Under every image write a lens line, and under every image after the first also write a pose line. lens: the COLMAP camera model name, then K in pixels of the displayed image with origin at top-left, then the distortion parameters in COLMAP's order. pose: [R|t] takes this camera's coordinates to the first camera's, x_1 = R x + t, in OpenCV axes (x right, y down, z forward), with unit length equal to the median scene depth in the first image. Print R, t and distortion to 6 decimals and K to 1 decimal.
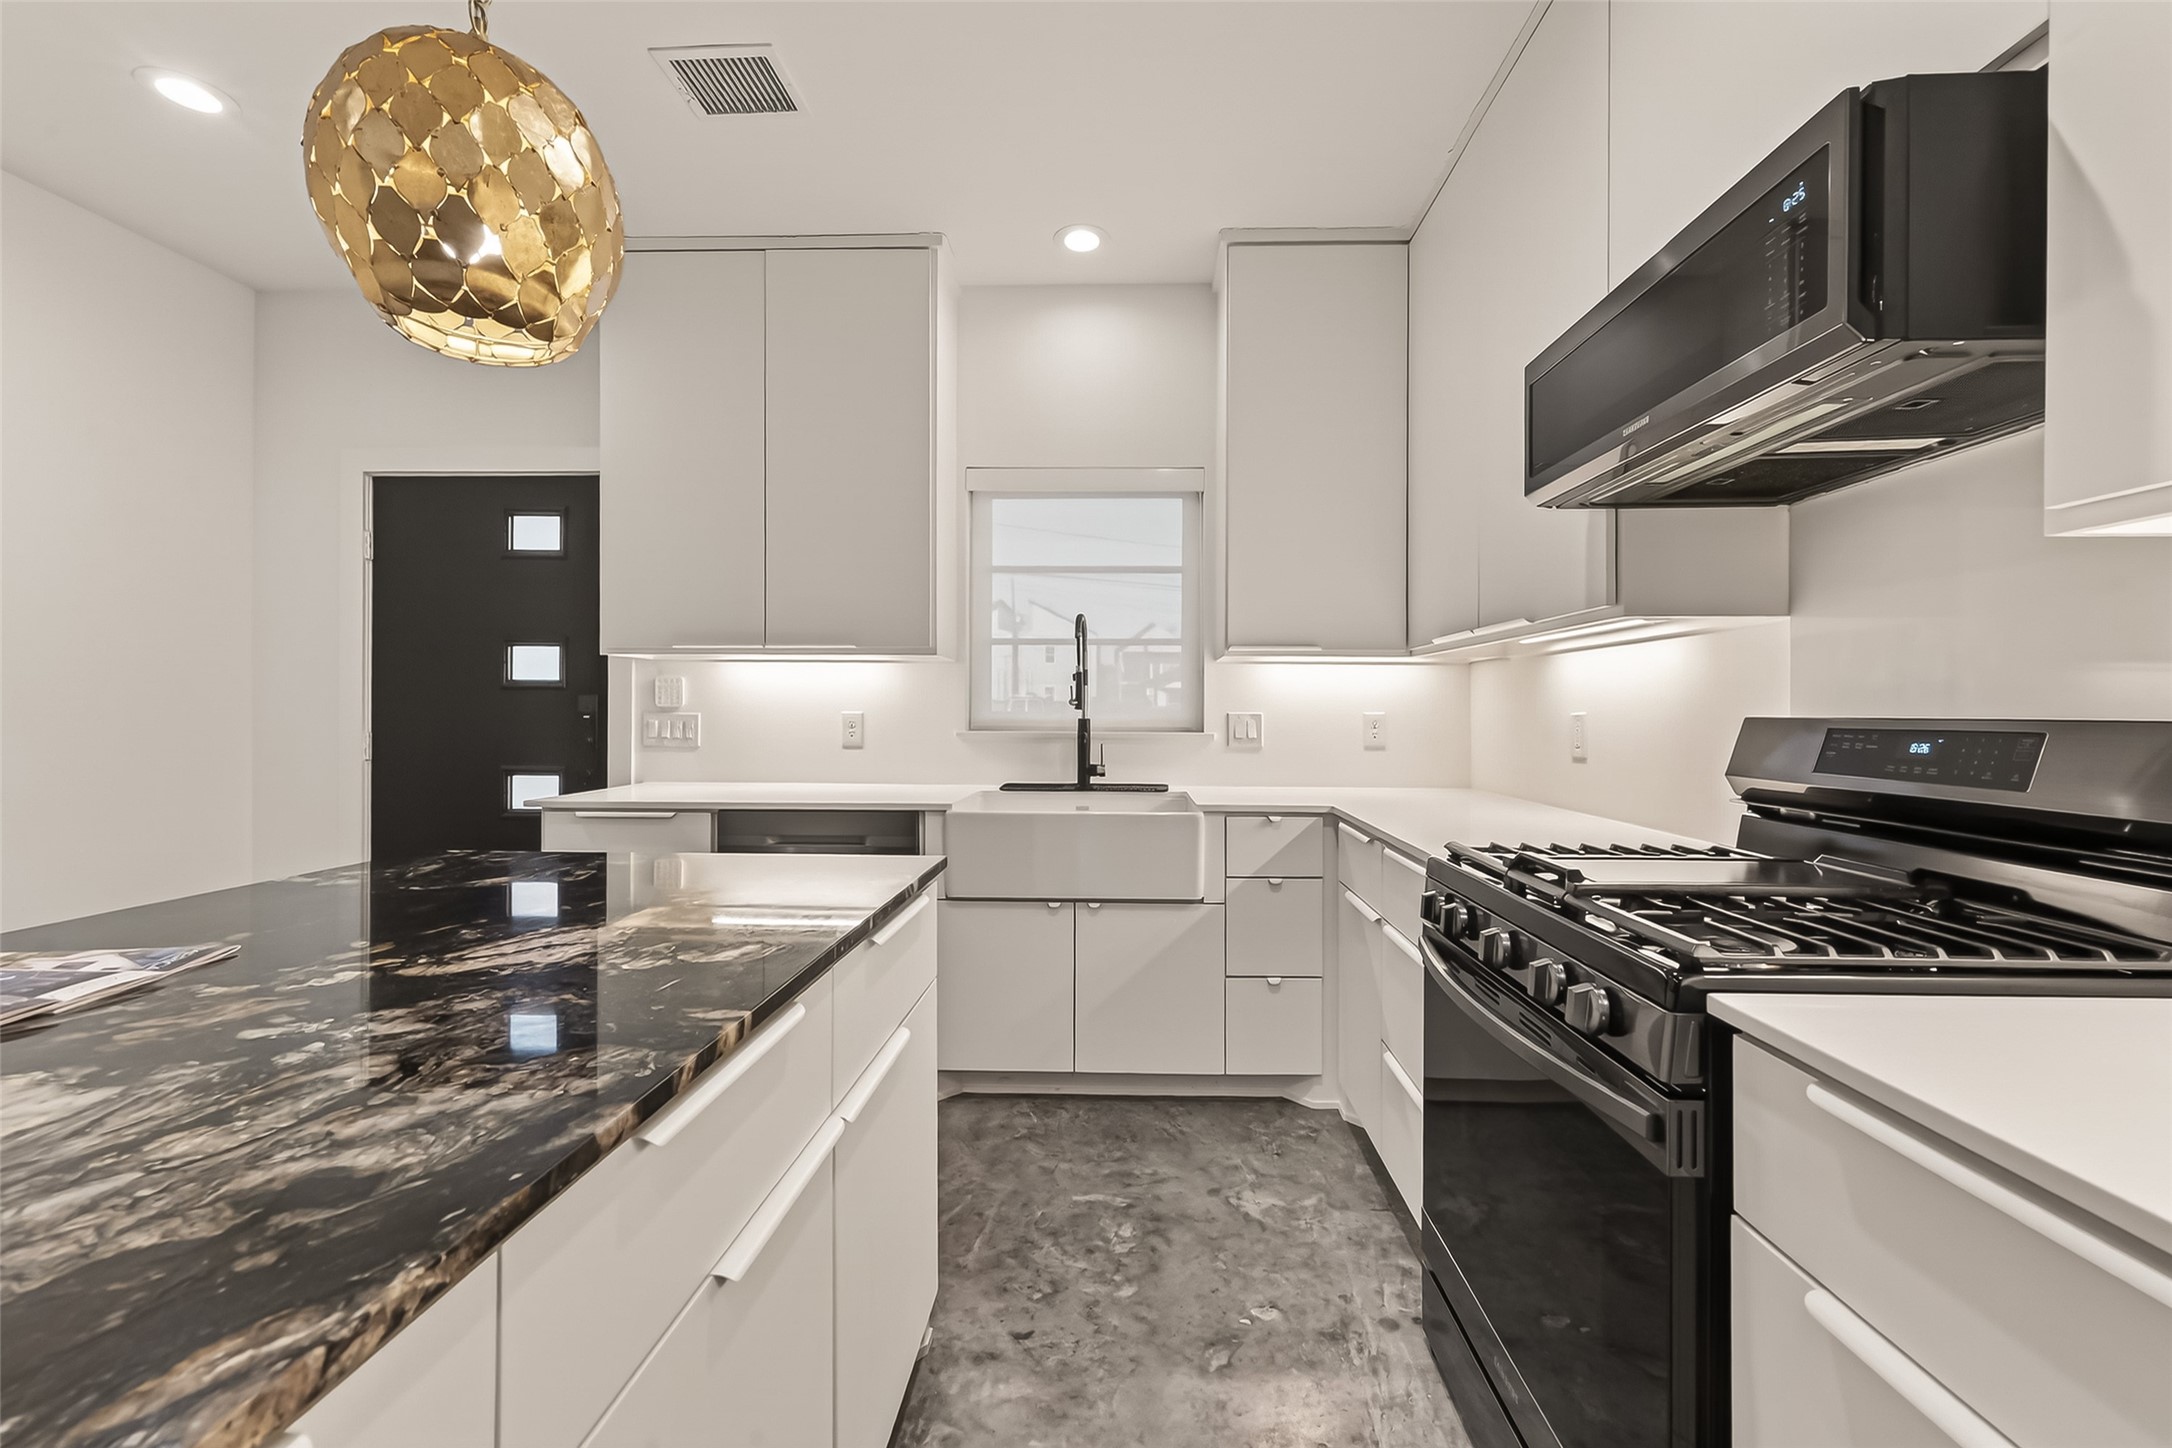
lens RADIAL K [[866.7, 0, 1105.5], [0, 866.7, 715.4], [0, 0, 1]] dist [0.003640, 0.001336]
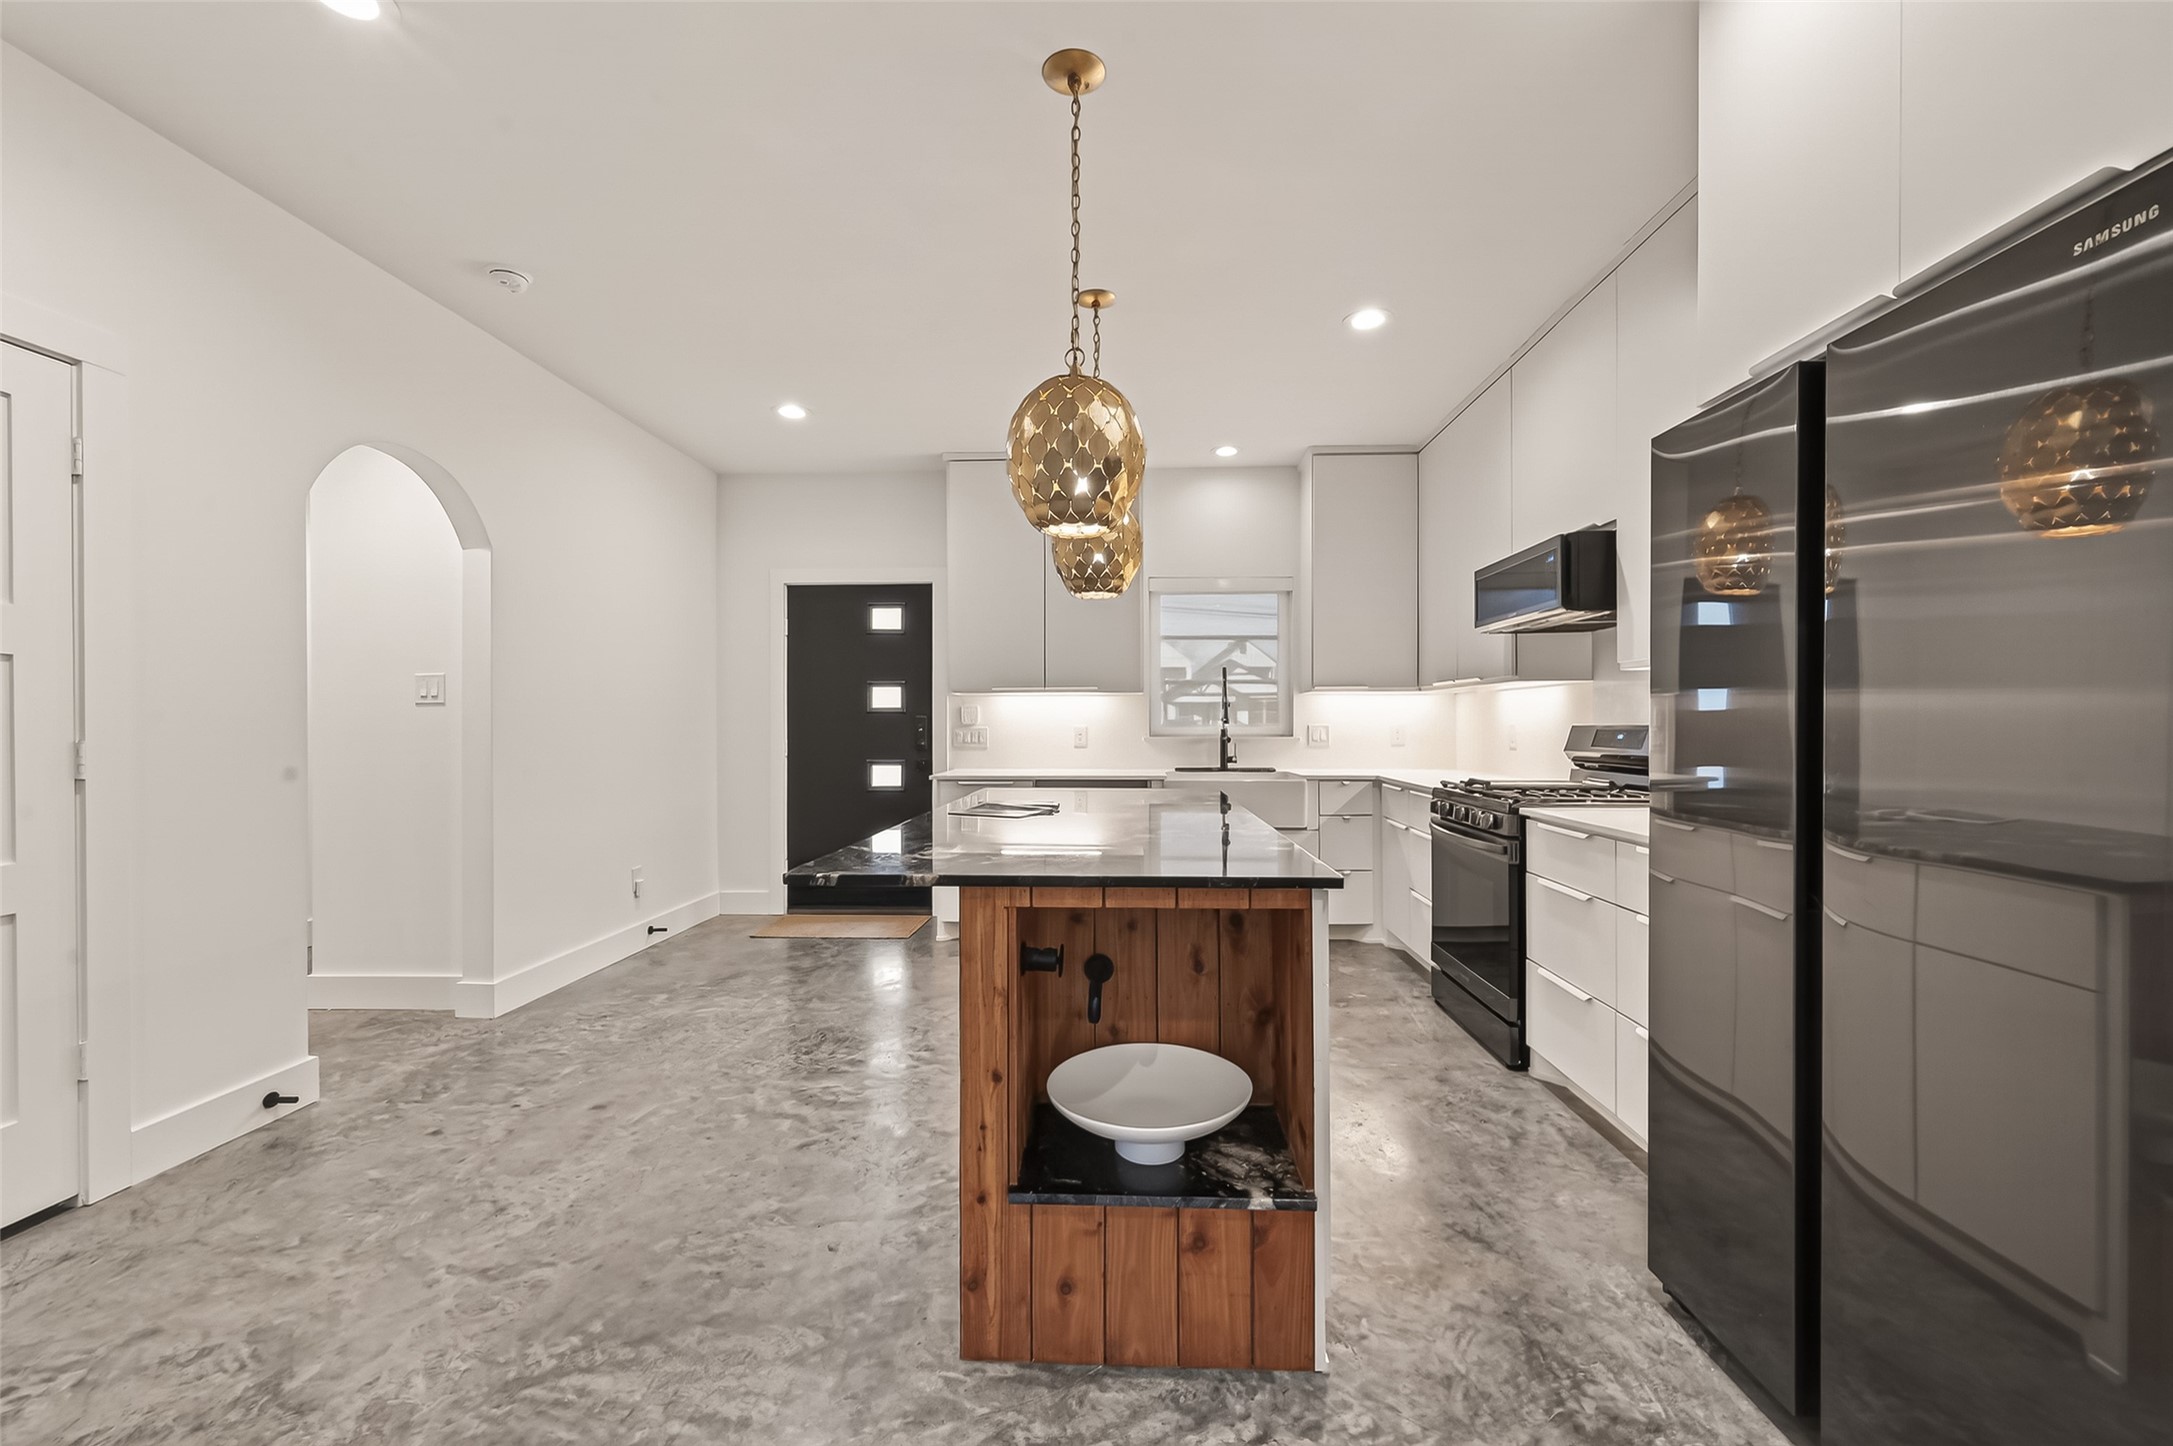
lens RADIAL K [[867.1, 0, 1083.1], [0, 867.1, 726.9], [0, 0, 1]] dist [0.003640, 0.001336]
pose [[0.999776, -0.006298, -0.020220, -0.284337], [0.006241, 0.999976, -0.002873, 0.003456], [0.020237, 0.002746, 0.999791, -0.738653]]
